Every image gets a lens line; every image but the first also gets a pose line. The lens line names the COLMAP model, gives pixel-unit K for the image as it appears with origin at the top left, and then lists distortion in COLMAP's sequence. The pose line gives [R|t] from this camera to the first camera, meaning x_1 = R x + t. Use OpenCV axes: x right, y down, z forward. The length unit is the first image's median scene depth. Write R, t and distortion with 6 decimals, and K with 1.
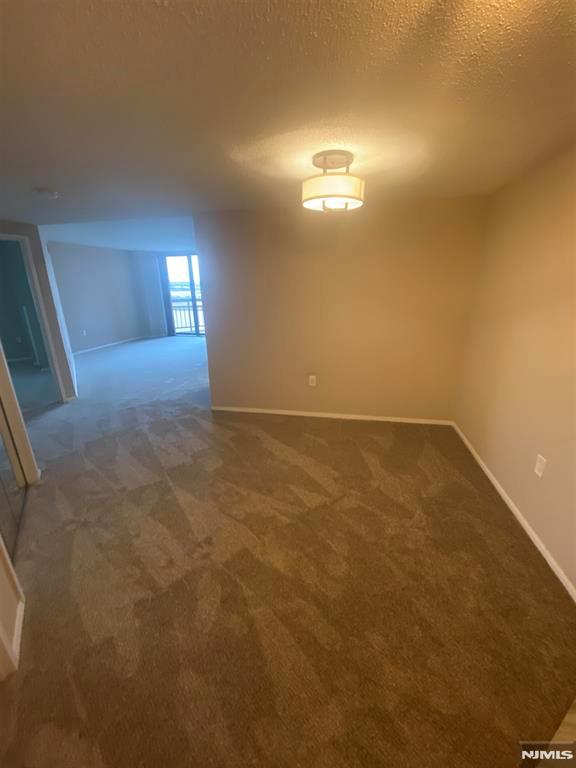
lens RADIAL K [[311.8, 0, 295.9], [0, 311.8, 380.6], [0, 0, 1]] dist [-0.000100, -0.011201]
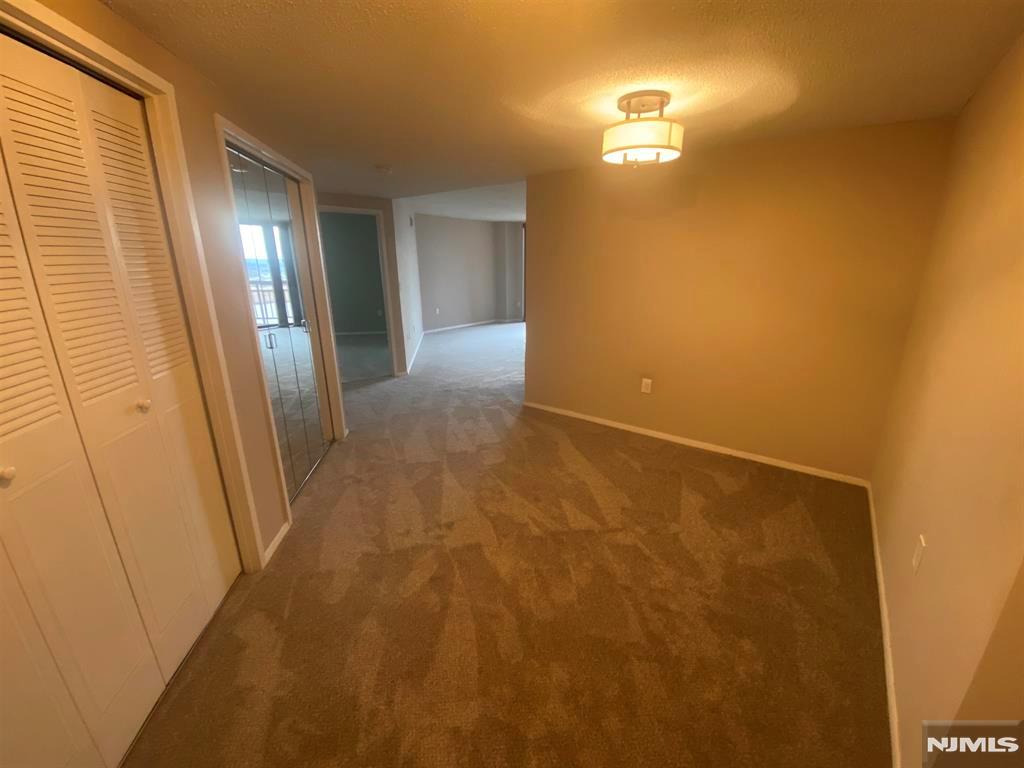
lens RADIAL K [[415.8, 0, 513.1], [0, 415.8, 375.6], [0, 0, 1]] dist [-0.000100, -0.011201]
pose [[0.896050, 0.126620, -0.425514, 0.331500], [-0.141187, 0.989979, -0.002726, 0.041974], [0.420905, 0.062520, 0.904948, -0.068153]]
